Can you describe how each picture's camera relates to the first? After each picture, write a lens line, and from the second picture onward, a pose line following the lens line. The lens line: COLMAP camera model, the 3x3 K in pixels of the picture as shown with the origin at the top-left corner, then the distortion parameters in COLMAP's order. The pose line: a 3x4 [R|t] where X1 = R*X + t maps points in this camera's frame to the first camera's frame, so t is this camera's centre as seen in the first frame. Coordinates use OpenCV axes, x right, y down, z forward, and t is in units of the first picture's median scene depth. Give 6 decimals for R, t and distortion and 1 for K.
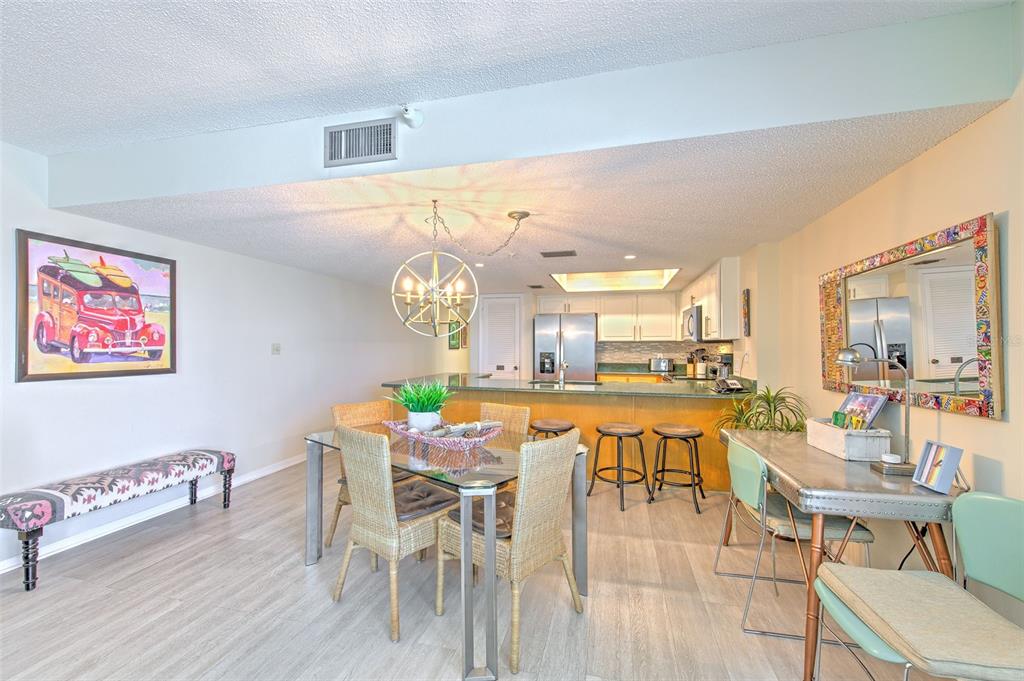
lens RADIAL K [[413.3, 0, 507.8], [0, 413.3, 343.1], [0, 0, 1]] dist [0.008309, -0.002194]
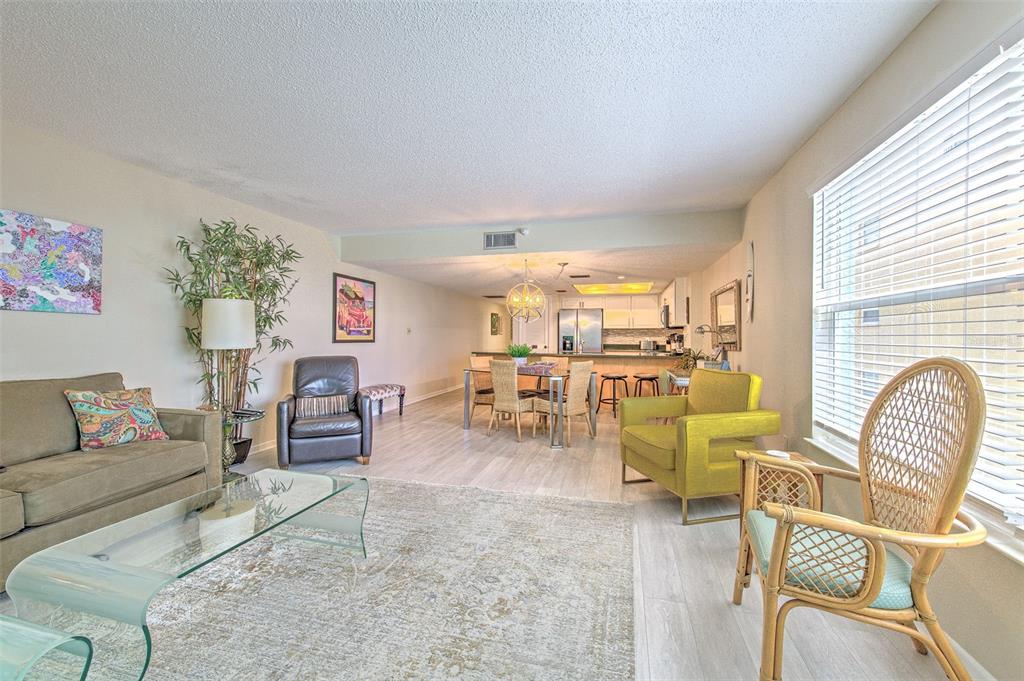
lens RADIAL K [[413.3, 0, 513.9], [0, 413.3, 336.1], [0, 0, 1]] dist [0.008309, -0.002194]
pose [[0.999988, 0.002167, -0.004498, -0.158270], [-0.002150, 0.999991, 0.003753, 0.032688], [0.004506, -0.003743, 0.999983, -0.799914]]
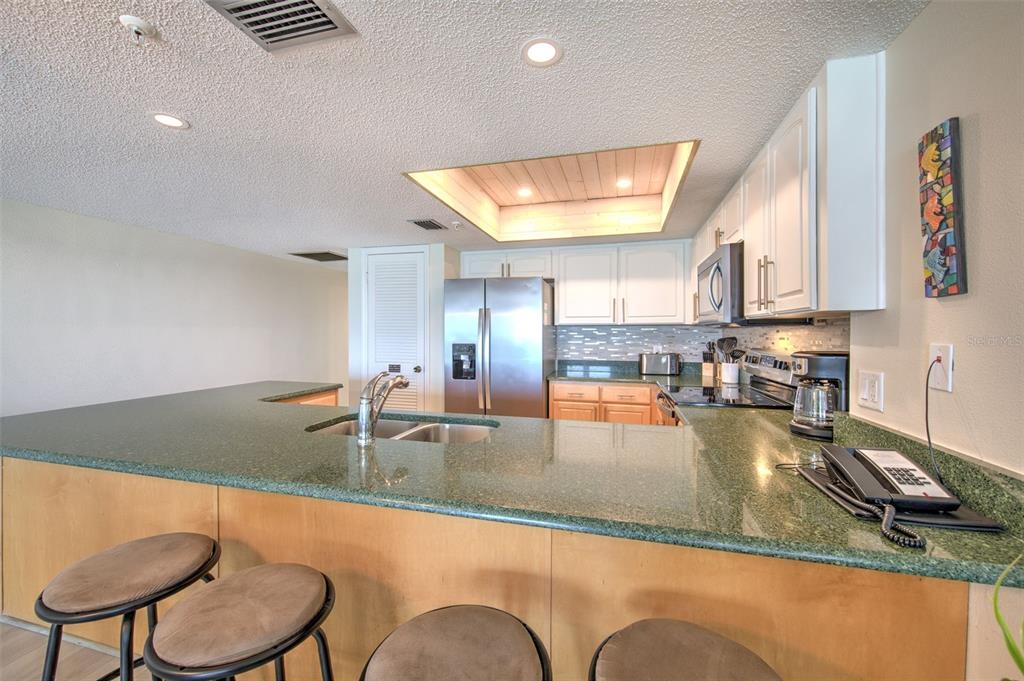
lens RADIAL K [[413.3, 0, 505.7], [0, 413.3, 337.2], [0, 0, 1]] dist [0.008309, -0.002194]
pose [[0.999796, -0.001786, -0.020139, 0.308855], [0.002132, 0.999850, 0.017211, 0.006054], [0.020106, -0.017251, 0.999649, 0.761879]]
